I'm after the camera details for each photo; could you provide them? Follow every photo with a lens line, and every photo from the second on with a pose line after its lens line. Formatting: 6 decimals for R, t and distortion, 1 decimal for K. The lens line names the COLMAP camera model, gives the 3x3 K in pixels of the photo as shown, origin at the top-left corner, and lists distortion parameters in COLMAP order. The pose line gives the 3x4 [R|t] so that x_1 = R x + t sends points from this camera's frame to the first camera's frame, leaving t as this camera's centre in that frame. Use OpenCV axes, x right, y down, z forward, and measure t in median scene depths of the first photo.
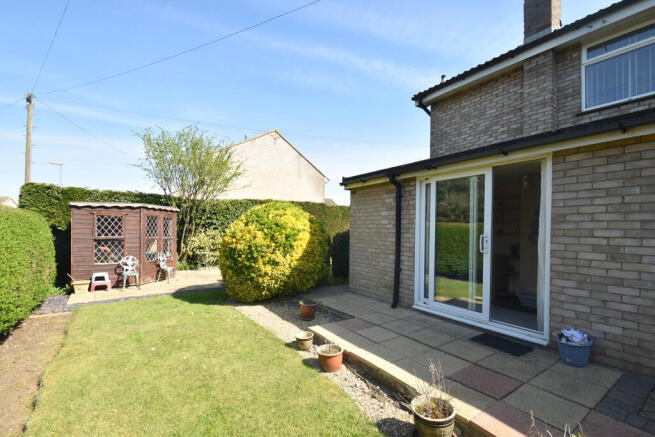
lens RADIAL K [[285.1, 0, 325.7], [0, 285.1, 229.1], [0, 0, 1]] dist [-0.001338, -0.000375]
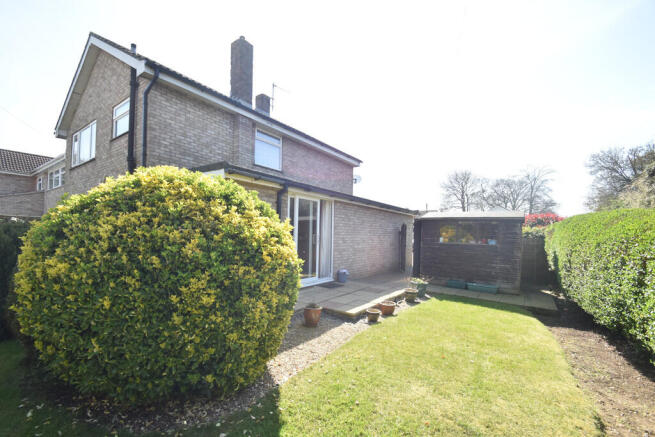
lens RADIAL K [[285.1, 0, 325.7], [0, 285.1, 229.1], [0, 0, 1]] dist [-0.001338, -0.000375]
pose [[-0.354005, 0.007964, 0.935210, -0.852451], [-0.014124, 0.999804, -0.013861, 0.007458], [-0.935137, -0.018116, -0.353823, 1.157293]]
